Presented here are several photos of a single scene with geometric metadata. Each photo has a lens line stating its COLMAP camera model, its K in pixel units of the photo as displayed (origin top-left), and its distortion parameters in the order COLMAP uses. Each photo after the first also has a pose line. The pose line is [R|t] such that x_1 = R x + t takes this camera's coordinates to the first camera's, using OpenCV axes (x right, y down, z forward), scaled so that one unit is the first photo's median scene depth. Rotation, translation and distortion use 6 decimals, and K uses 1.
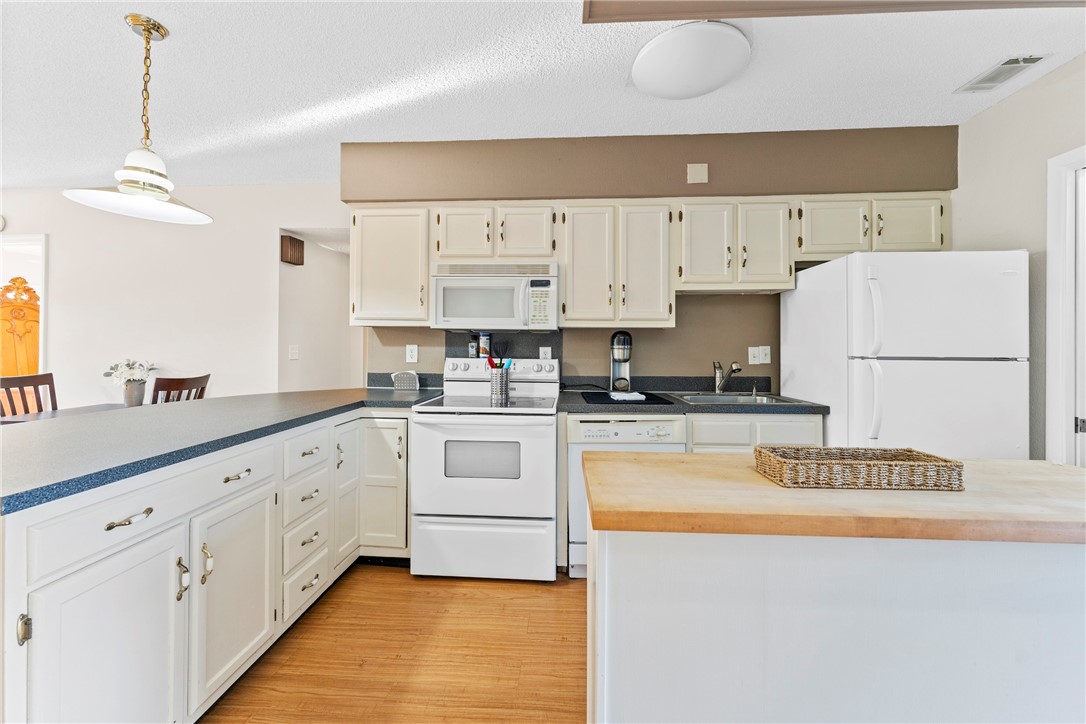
lens RADIAL K [[440.9, 0, 542.7], [0, 440.9, 335.8], [0, 0, 1]] dist [-0.000063, 0.000024]
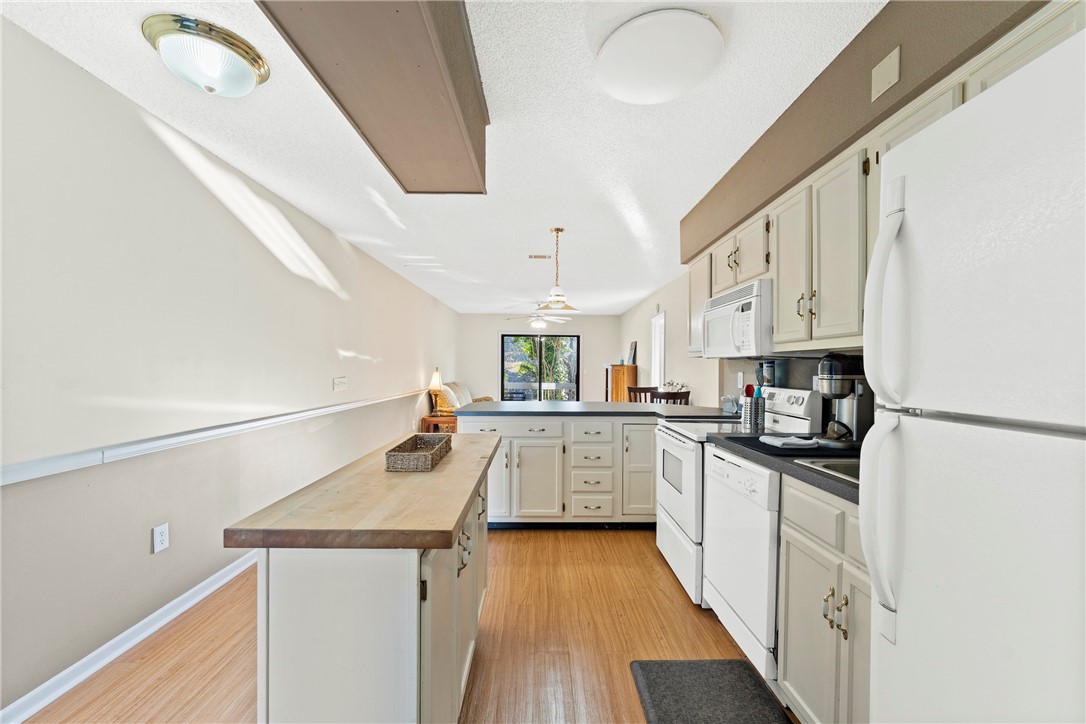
lens RADIAL K [[447.4, 0, 540.7], [0, 447.4, 358.7], [0, 0, 1]] dist [-0.000363, 0.000001]
pose [[0.049825, -0.023051, -0.998492, 1.342157], [0.021462, 0.999527, -0.022004, 0.003891], [0.998527, -0.020334, 0.050296, 0.768628]]
